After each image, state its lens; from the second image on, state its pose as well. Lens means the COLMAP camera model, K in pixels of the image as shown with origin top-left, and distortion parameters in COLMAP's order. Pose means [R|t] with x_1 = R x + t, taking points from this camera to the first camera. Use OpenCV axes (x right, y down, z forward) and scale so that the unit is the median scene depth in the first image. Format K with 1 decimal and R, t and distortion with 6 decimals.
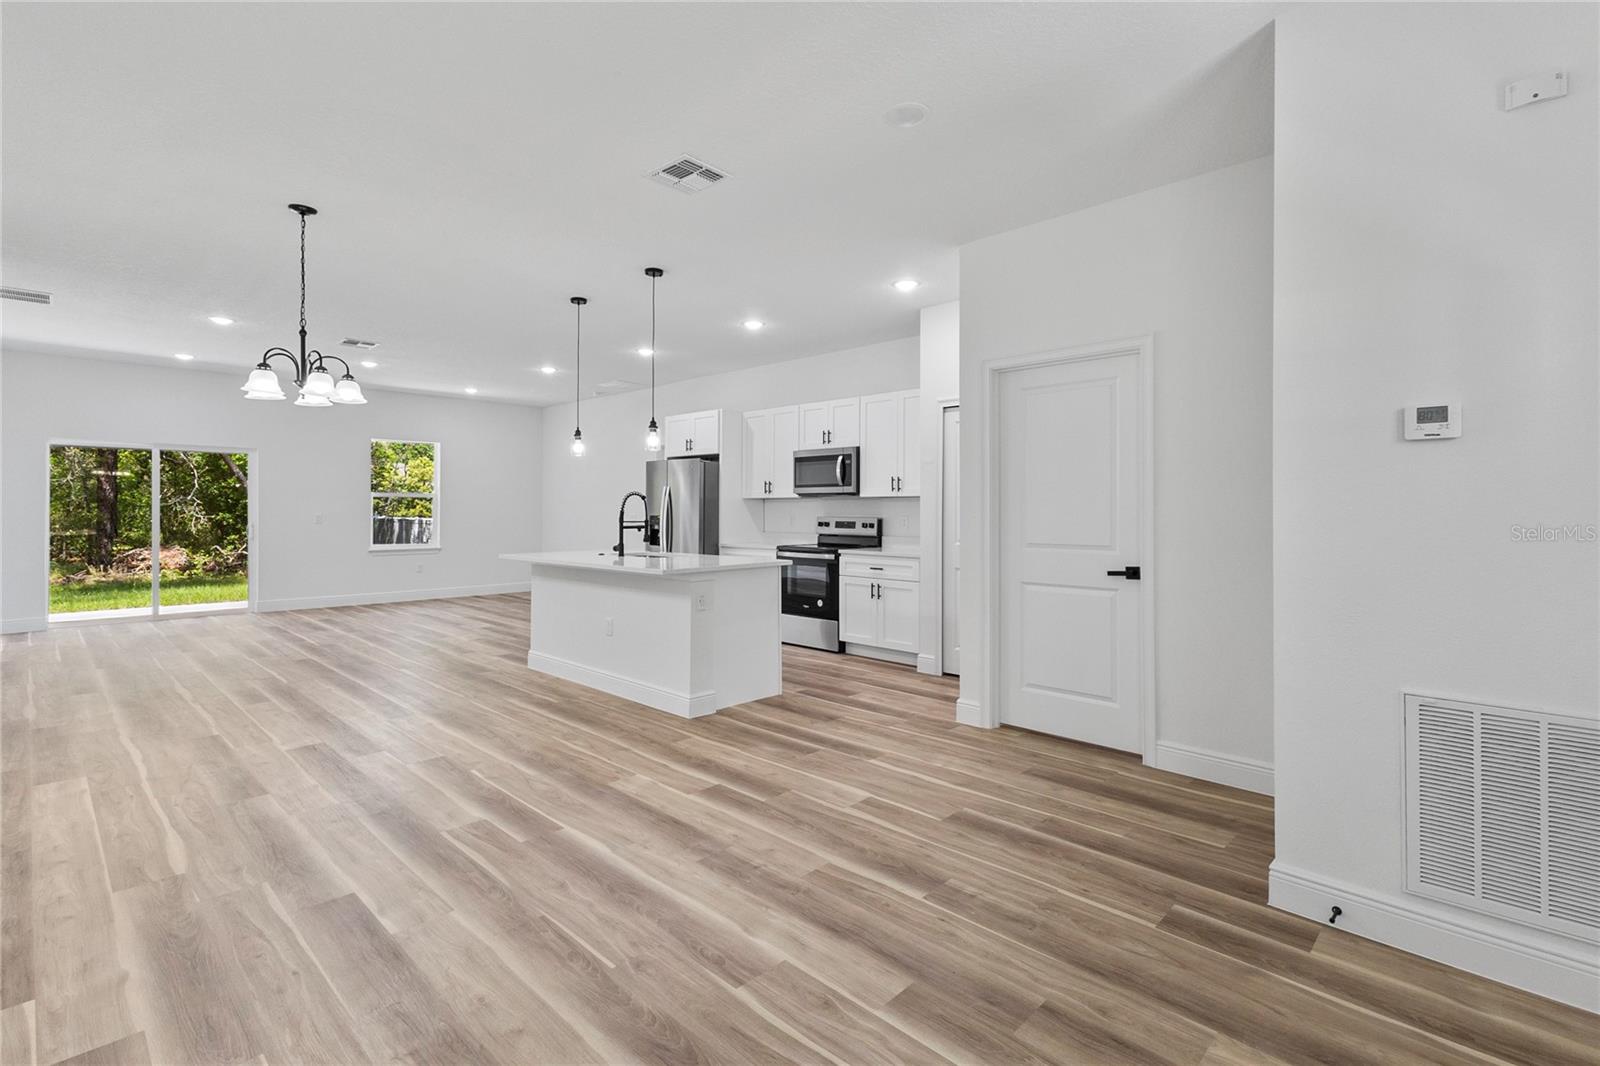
lens RADIAL K [[743.3, 0, 797.9], [0, 743.3, 513.1], [0, 0, 1]] dist [0.013741, -0.000639]
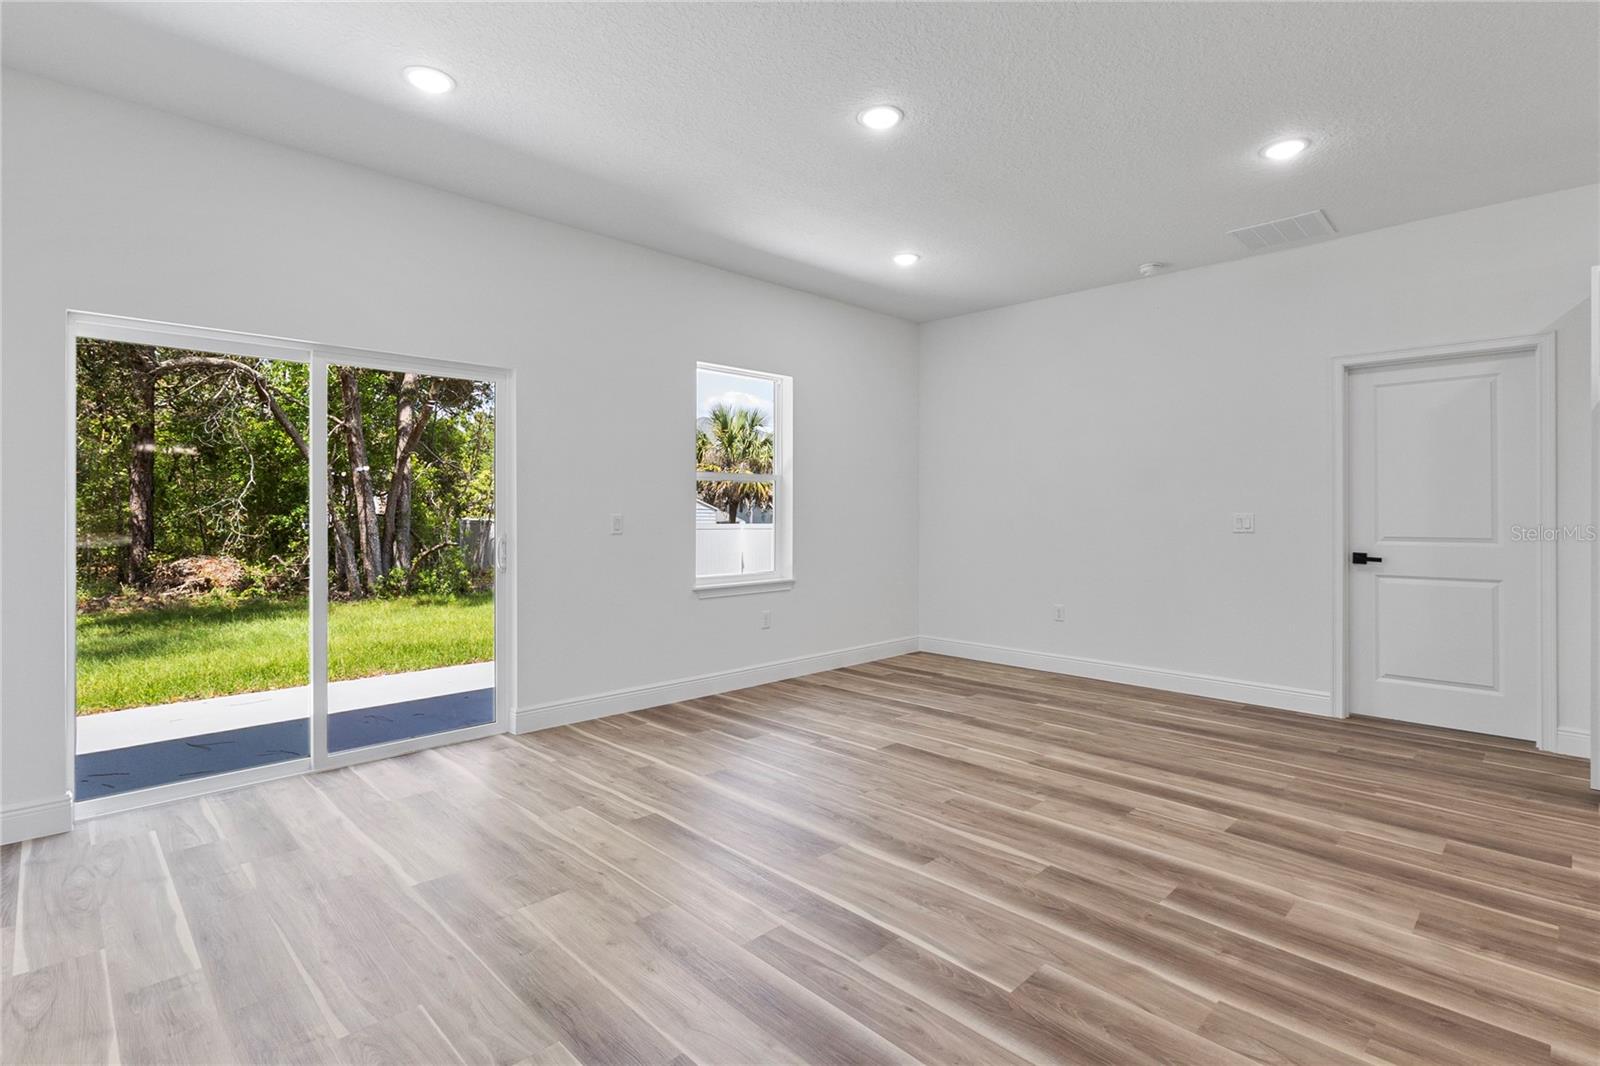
lens RADIAL K [[763.6, 0, 797.5], [0, 763.6, 519.6], [0, 0, 1]] dist [0.000373, -0.000980]
pose [[0.999743, -0.001075, -0.022658, -0.727561], [0.001264, 0.999964, 0.008335, 0.000363], [0.022648, -0.008362, 0.999709, 0.731326]]
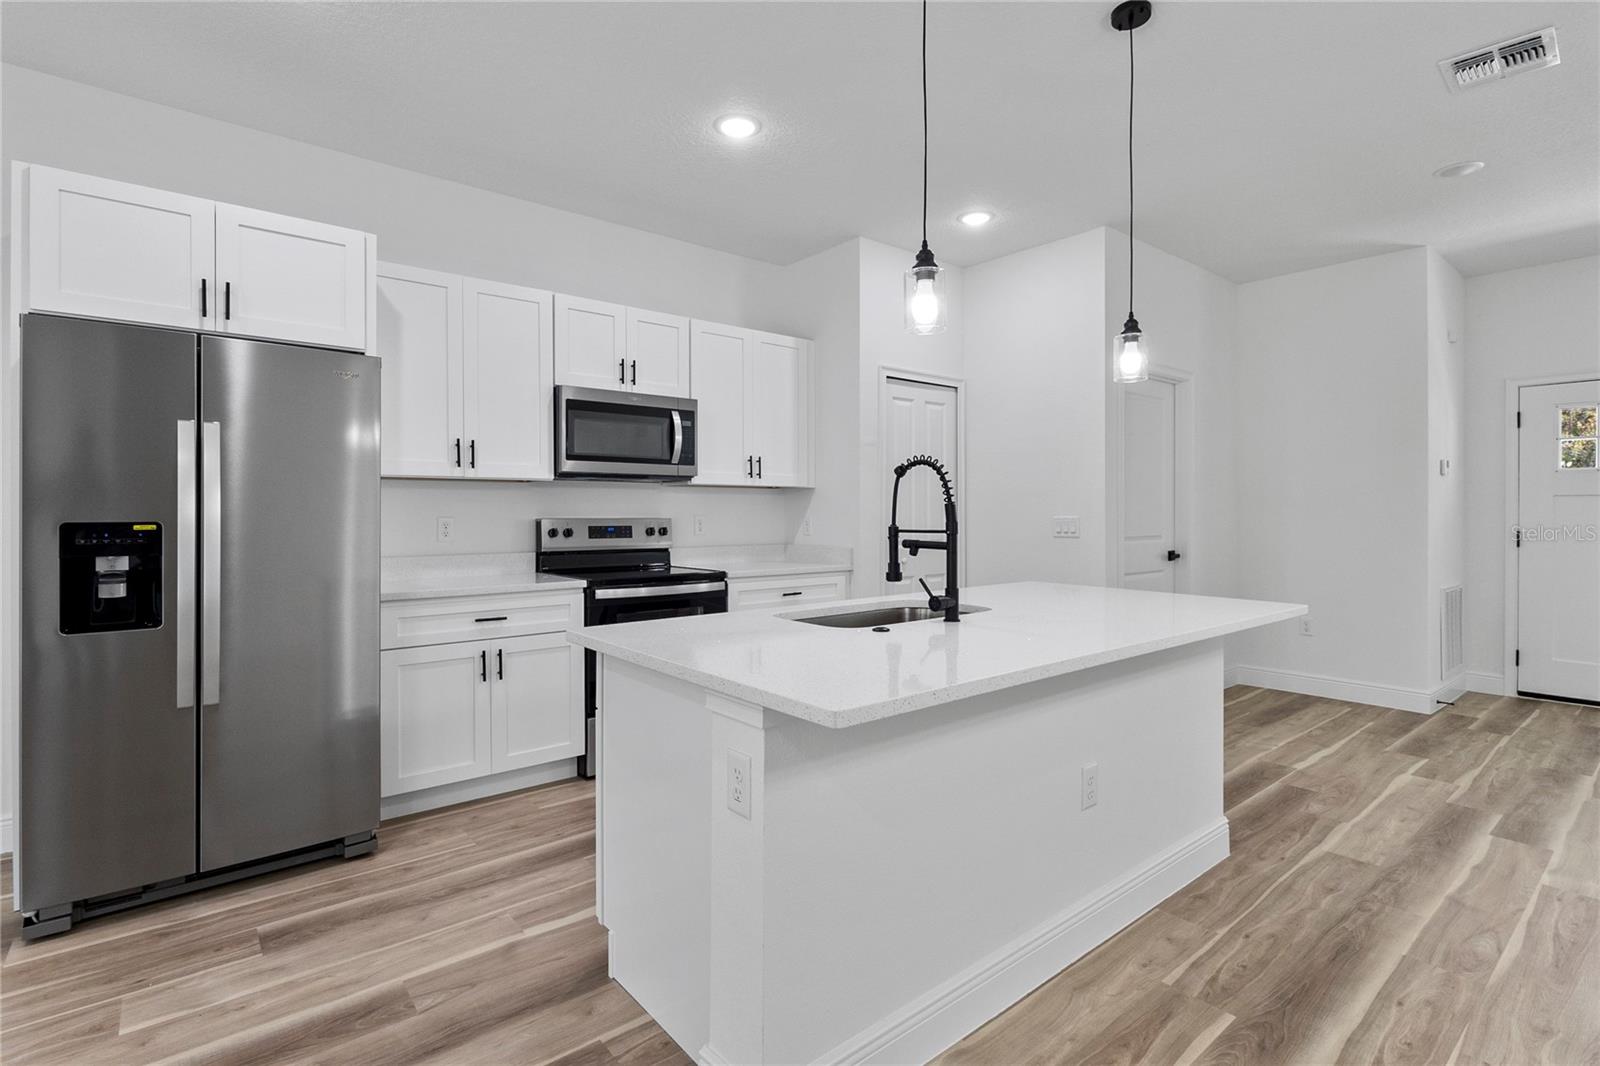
lens RADIAL K [[763.6, 0, 793.2], [0, 763.6, 517.3], [0, 0, 1]] dist [0.000373, -0.000980]
pose [[0.116426, -0.009349, 0.993155, -0.523203], [0.005298, 0.999947, 0.008792, 0.000312], [-0.993185, 0.004238, 0.116469, 0.845980]]
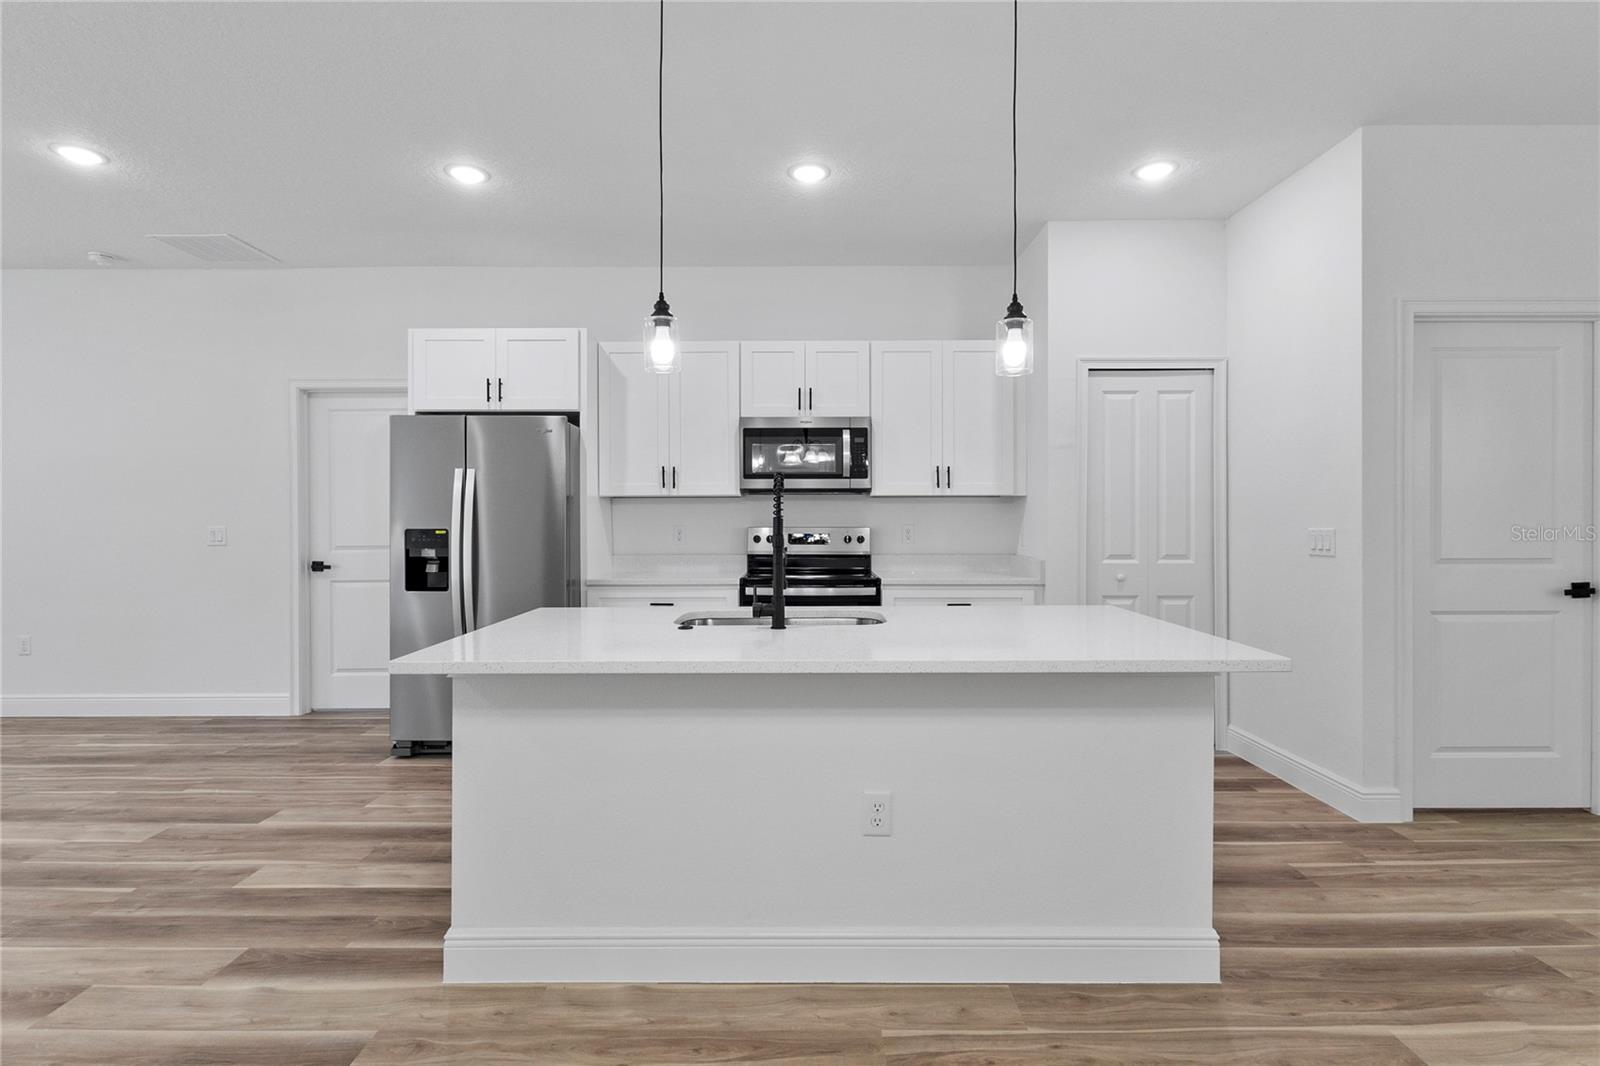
lens RADIAL K [[763.6, 0, 800.8], [0, 763.6, 530.6], [0, 0, 1]] dist [0.000373, -0.000980]
pose [[0.719552, -0.015688, 0.694262, -0.424822], [0.006877, 0.999857, 0.015466, -0.001882], [-0.694405, -0.006354, 0.719557, 0.562927]]
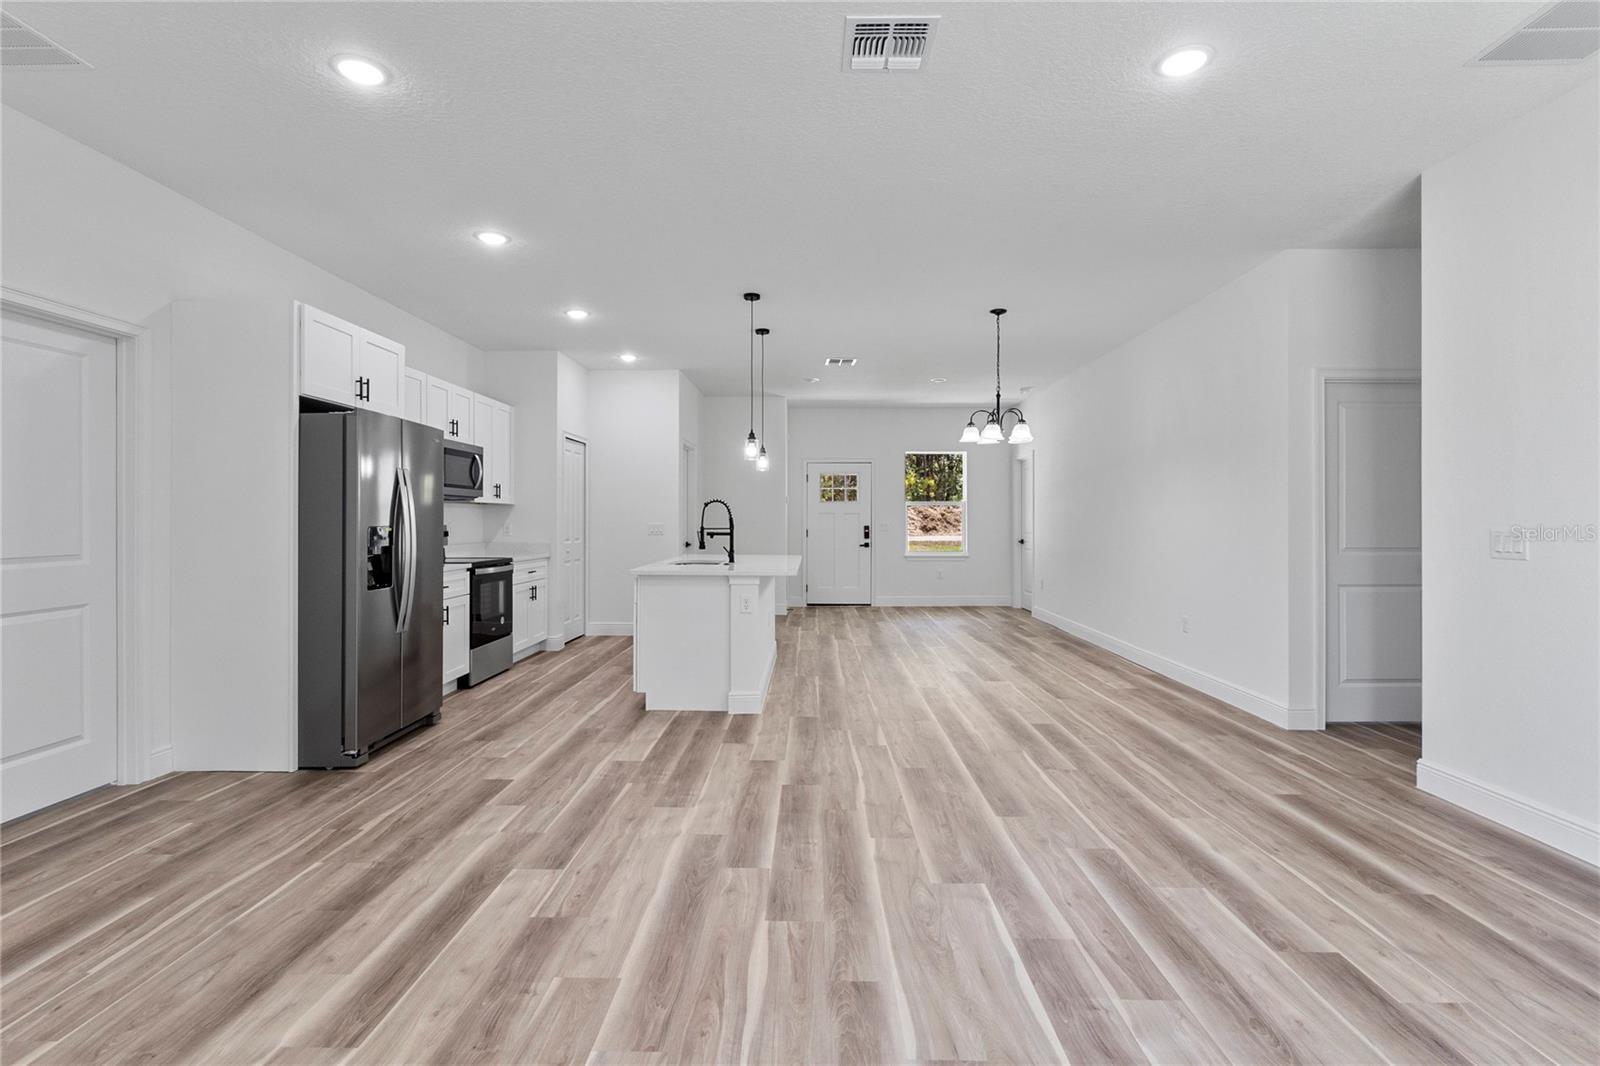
lens RADIAL K [[763.6, 0, 793.3], [0, 763.6, 517.0], [0, 0, 1]] dist [0.000373, -0.000980]
pose [[-0.676644, 0.000567, 0.736310, -0.870717], [0.000425, 1.000000, -0.000380, -0.002911], [-0.736310, 0.000056, -0.676644, 1.345273]]
